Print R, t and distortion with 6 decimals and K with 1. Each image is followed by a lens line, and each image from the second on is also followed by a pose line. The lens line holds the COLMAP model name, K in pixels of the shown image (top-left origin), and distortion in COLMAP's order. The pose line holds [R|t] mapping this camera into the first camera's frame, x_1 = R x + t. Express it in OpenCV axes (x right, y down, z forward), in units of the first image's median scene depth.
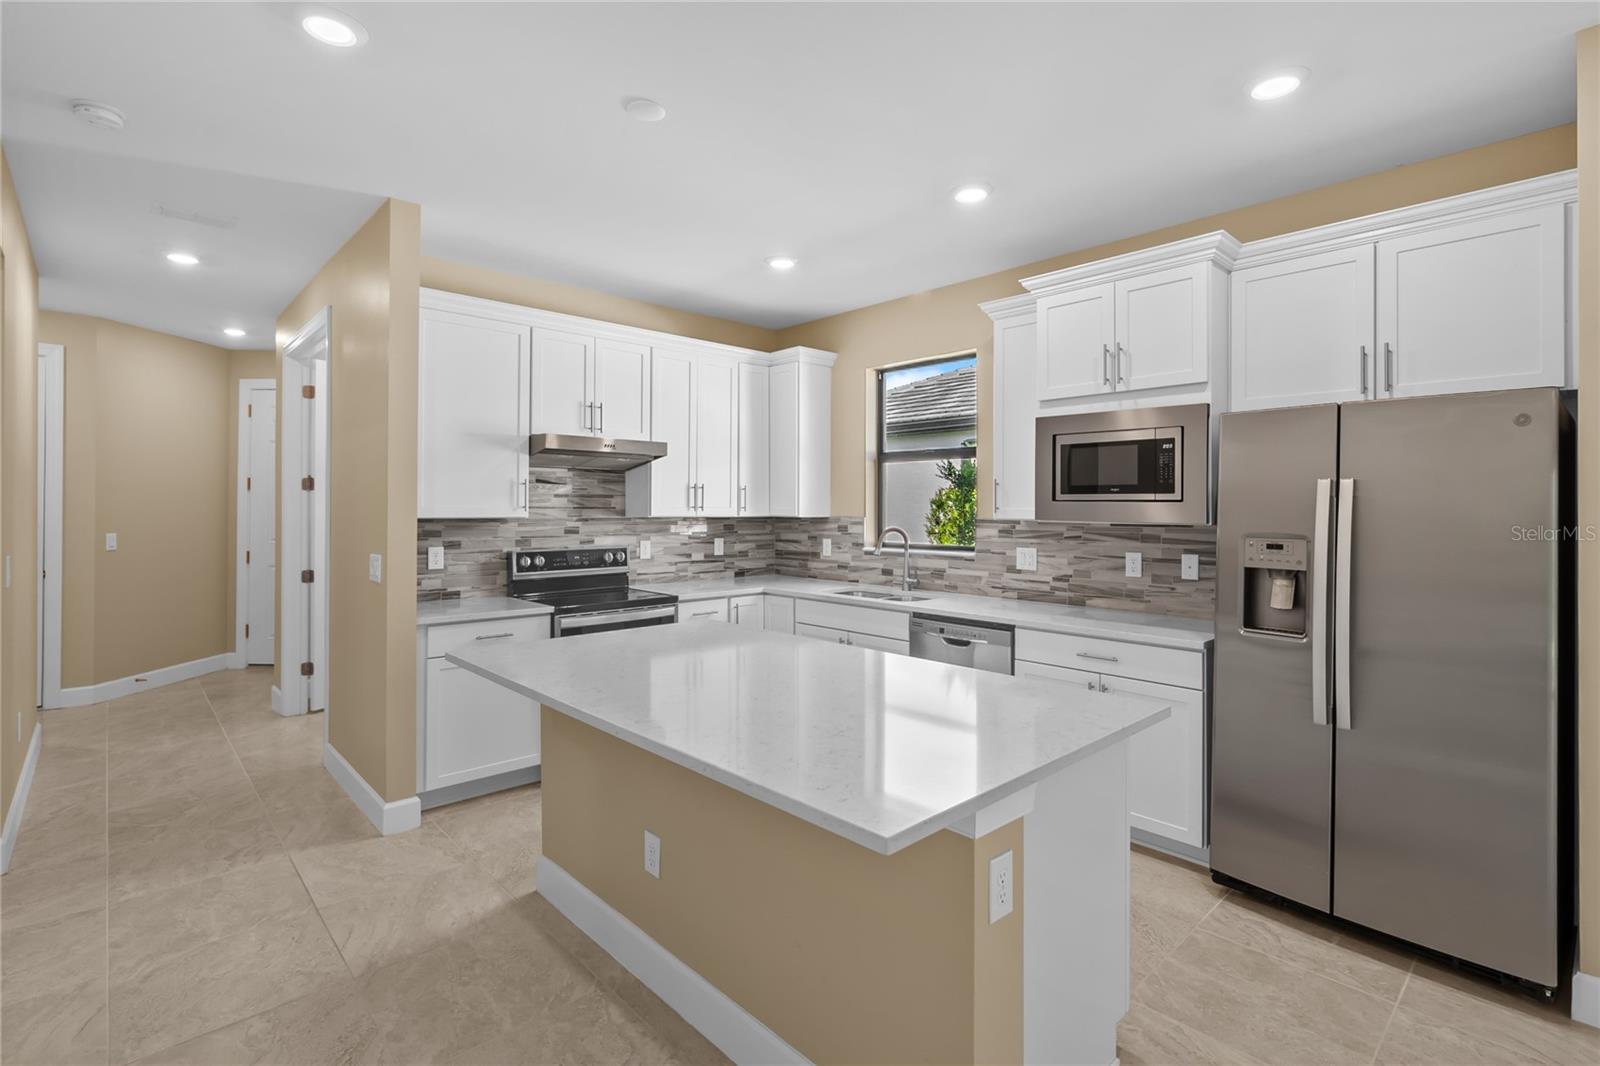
lens RADIAL K [[745.0, 0, 802.8], [0, 745.0, 512.2], [0, 0, 1]] dist [-0.000522, 0.000282]
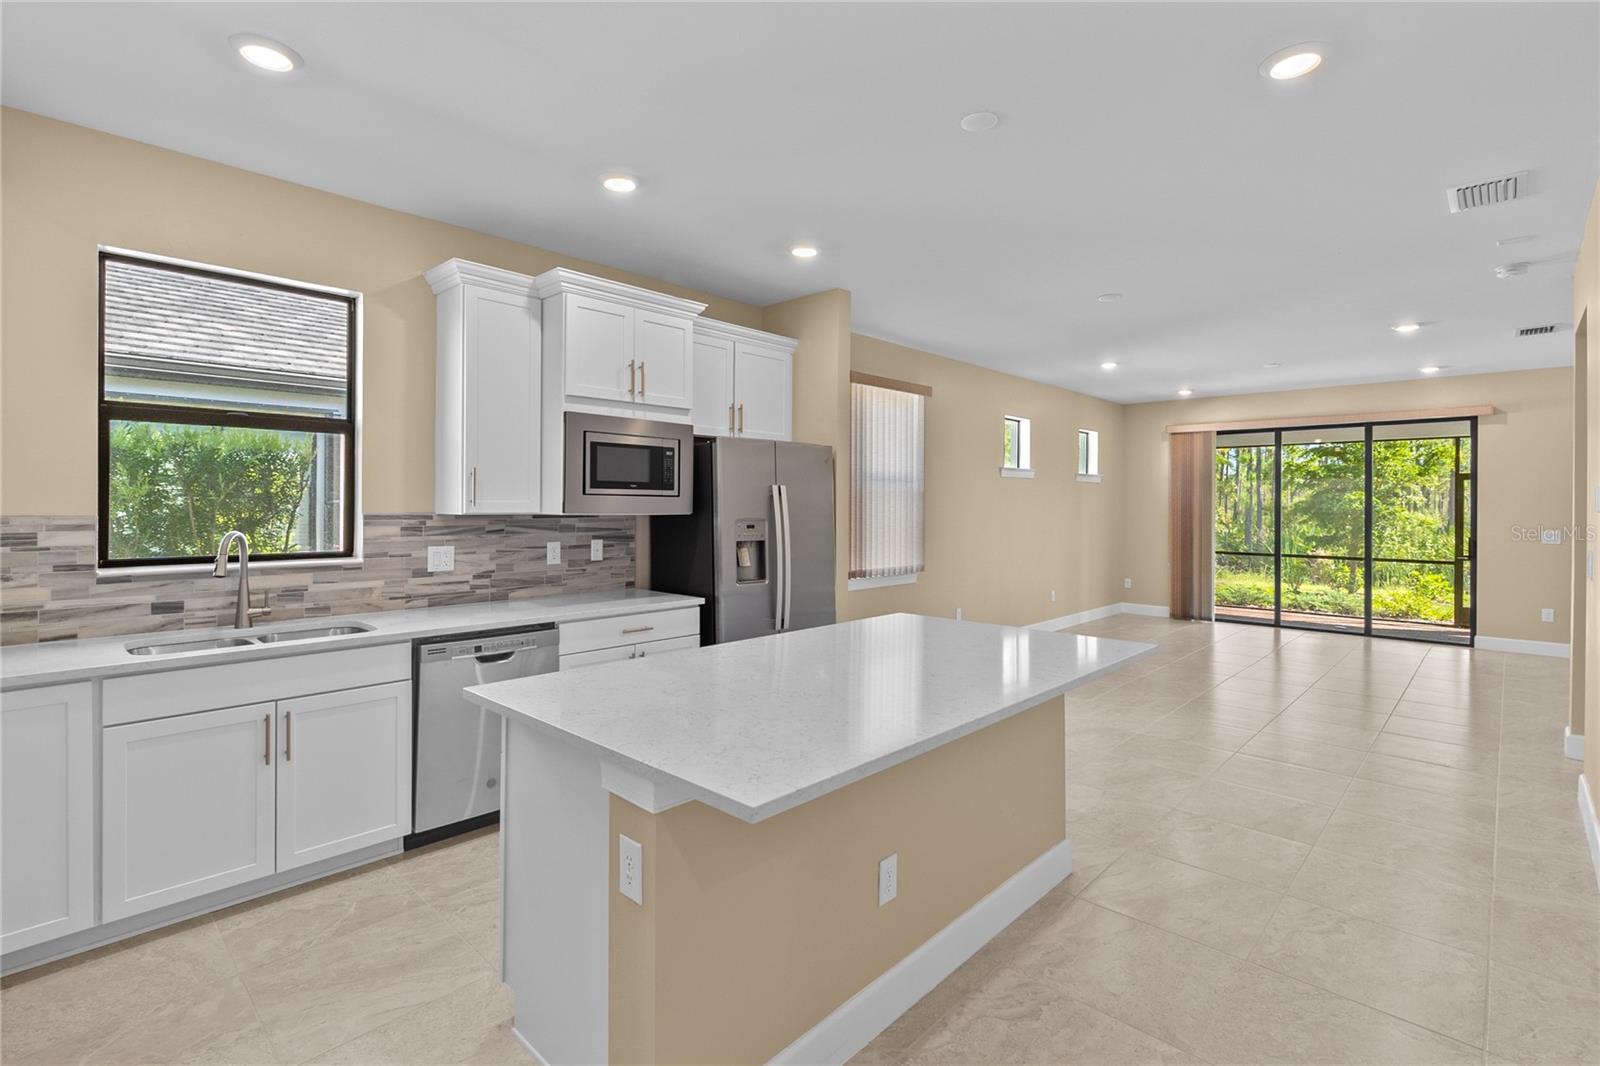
lens RADIAL K [[745.0, 0, 802.8], [0, 745.0, 512.2], [0, 0, 1]] dist [-0.000522, 0.000282]
pose [[-0.053693, -0.015035, 0.998444, -0.587314], [0.000372, 0.999886, 0.015077, -0.004984], [-0.998557, 0.001181, -0.053681, 0.611047]]
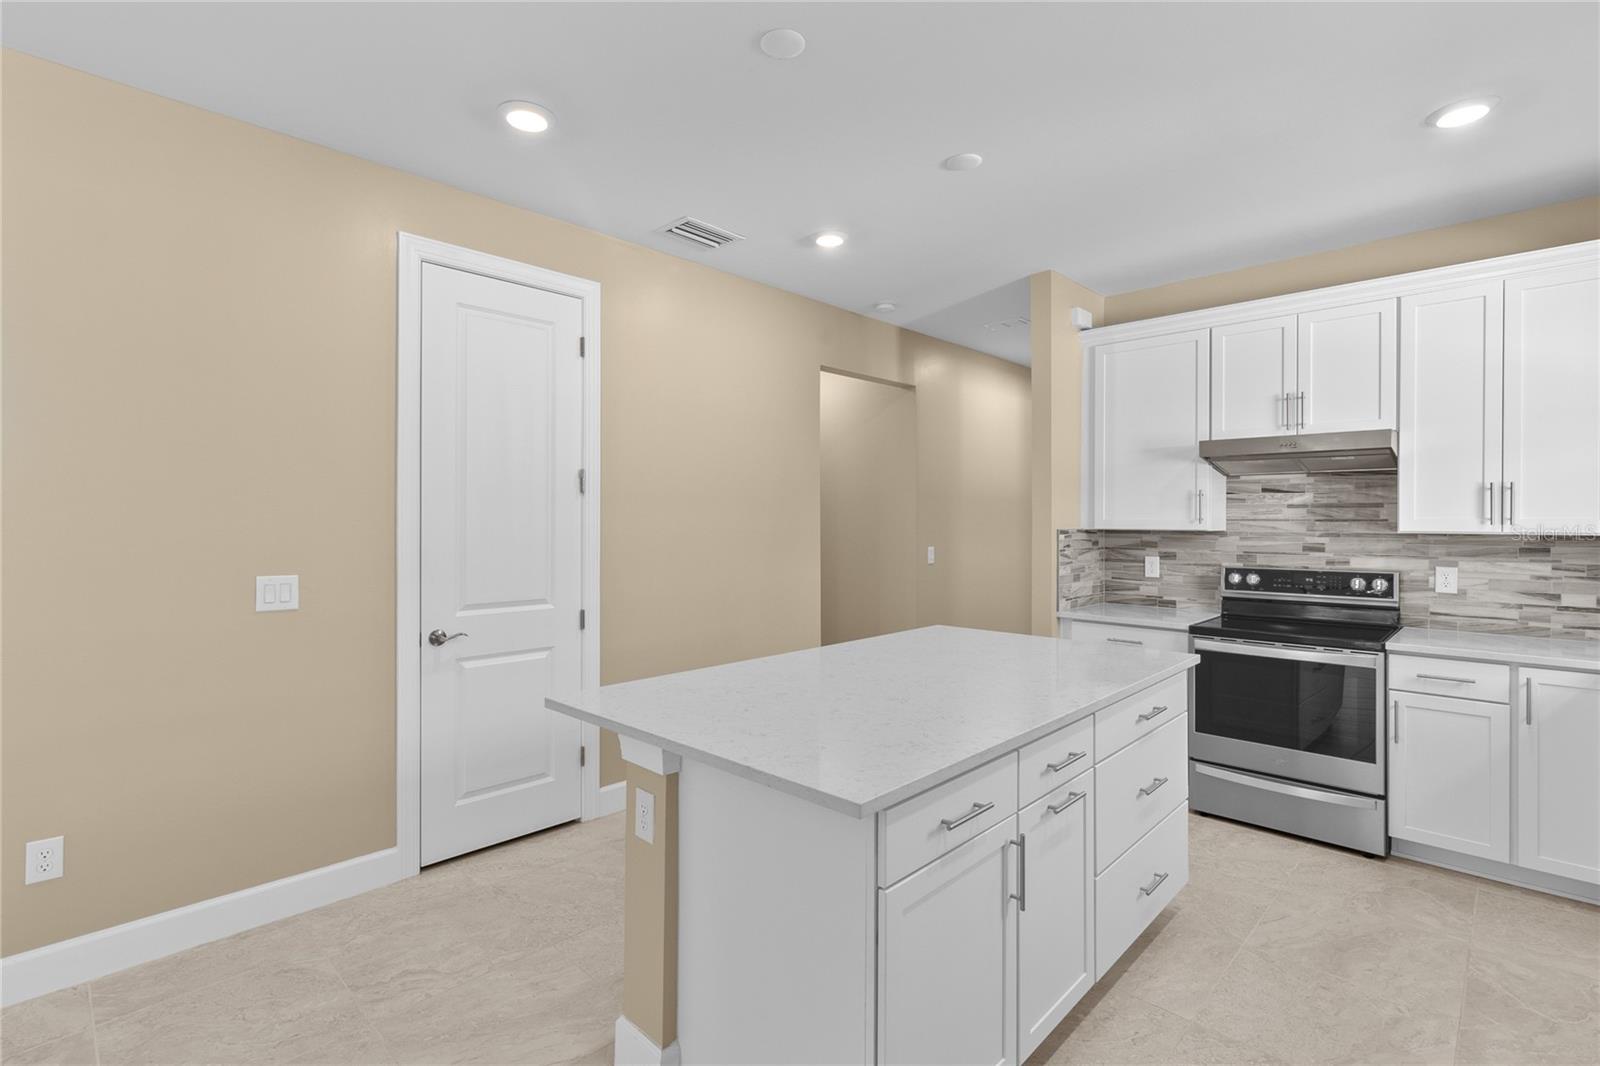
lens RADIAL K [[745.0, 0, 802.8], [0, 745.0, 512.2], [0, 0, 1]] dist [-0.000522, 0.000282]
pose [[0.053547, -0.012819, -0.998483, 0.531692], [-0.007341, 0.999886, -0.013231, 0.000448], [0.998538, 0.008038, 0.053447, 0.418406]]
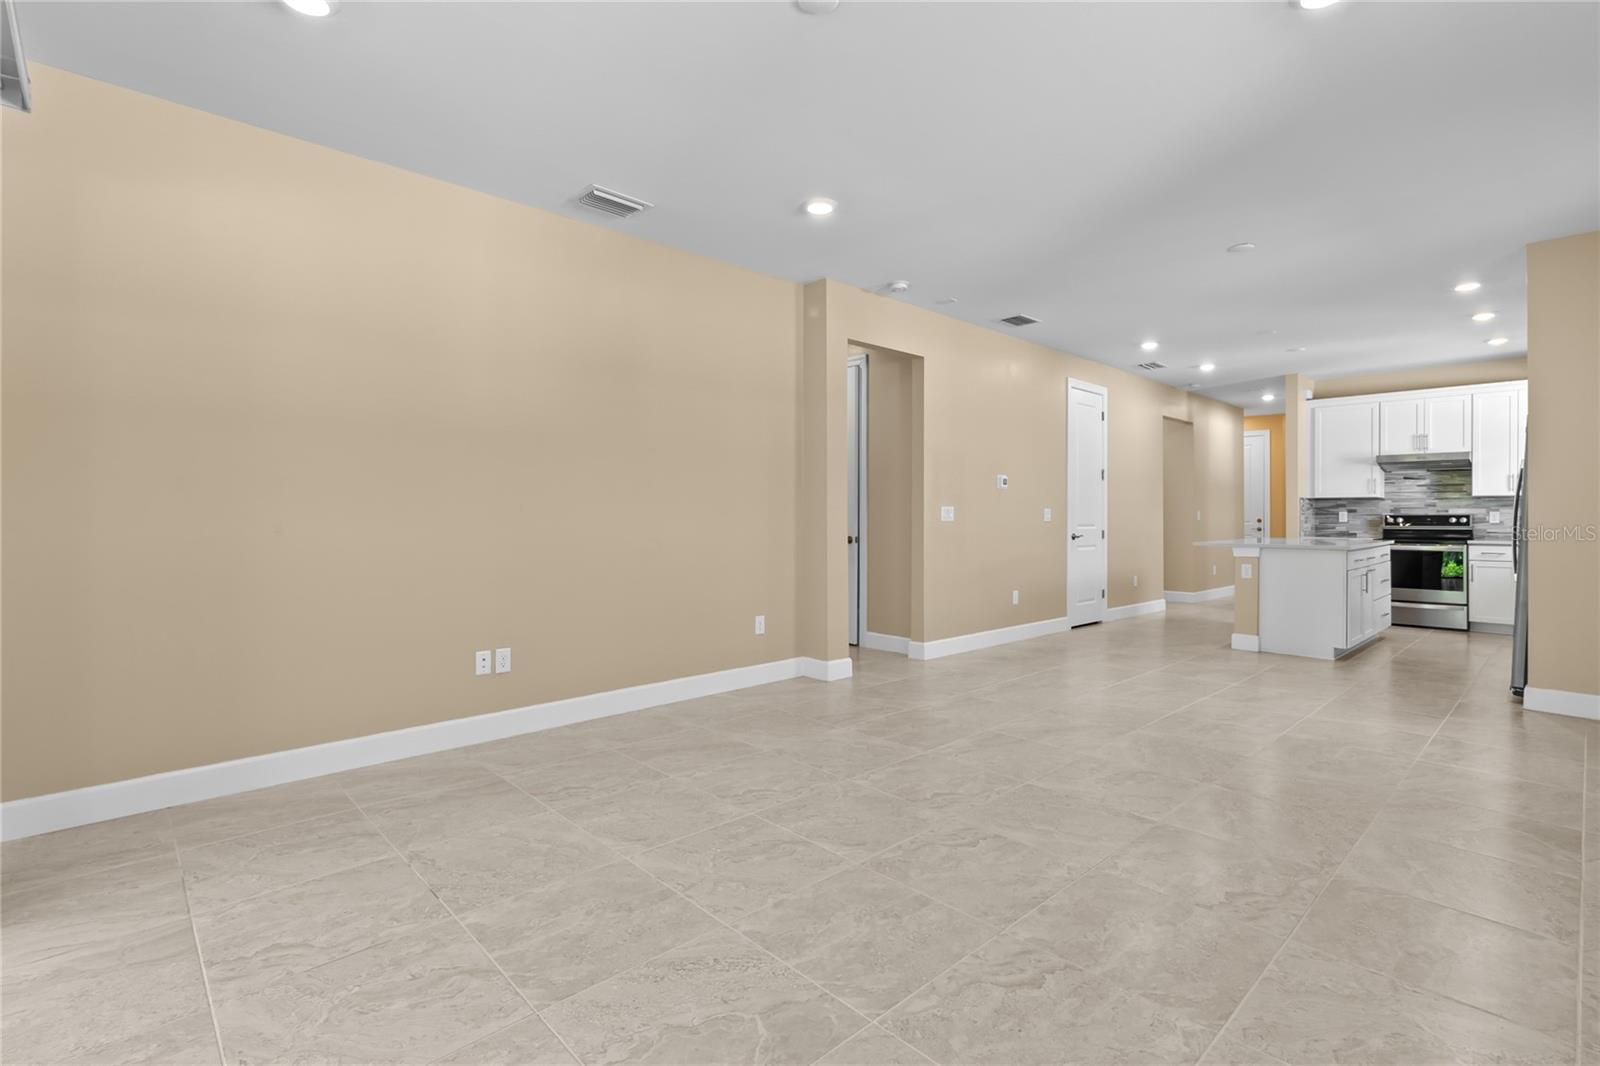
lens RADIAL K [[746.0, 0, 797.0], [0, 746.0, 503.4], [0, 0, 1]] dist [0.000404, 0.000396]
pose [[0.001956, -0.018209, -0.999832, 1.600262], [-0.008457, 0.999798, -0.018225, 0.072198], [0.999962, 0.008491, 0.001801, -0.565352]]
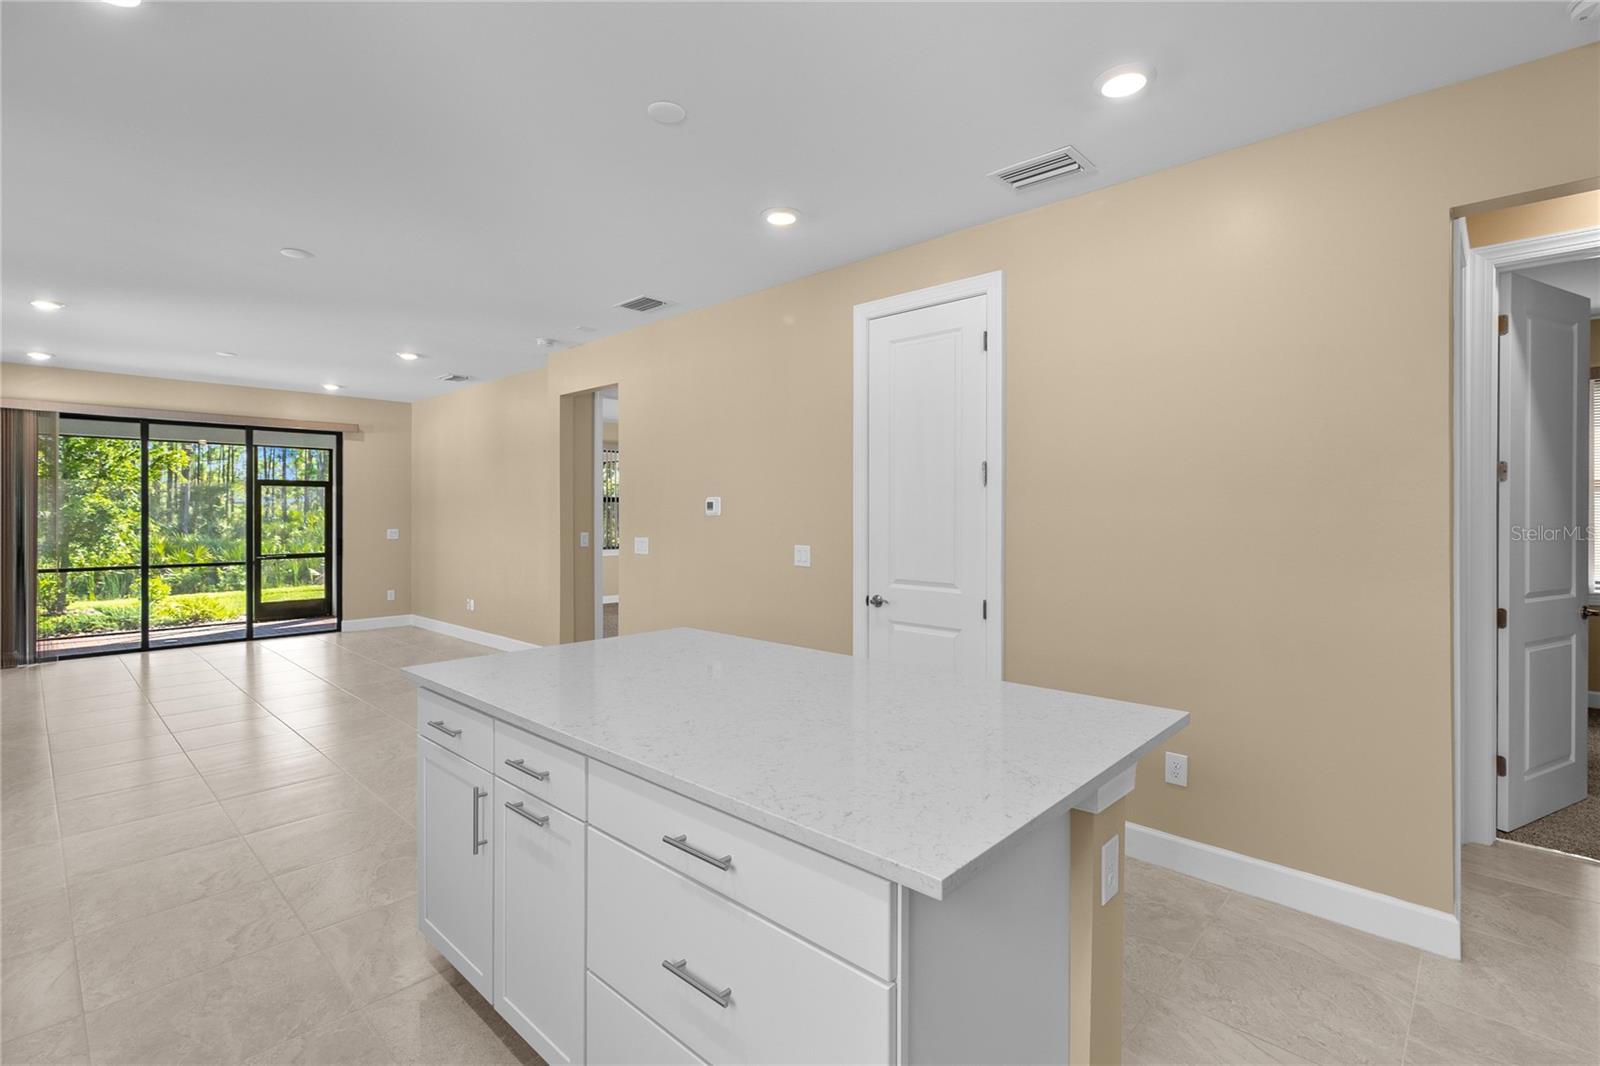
lens RADIAL K [[746.0, 0, 797.0], [0, 746.0, 503.4], [0, 0, 1]] dist [0.000404, 0.000396]
pose [[-0.998586, -0.006294, -0.052790, -0.051963], [-0.005926, 0.999957, -0.007141, -0.001996], [0.052833, -0.006818, -0.998580, 1.045756]]
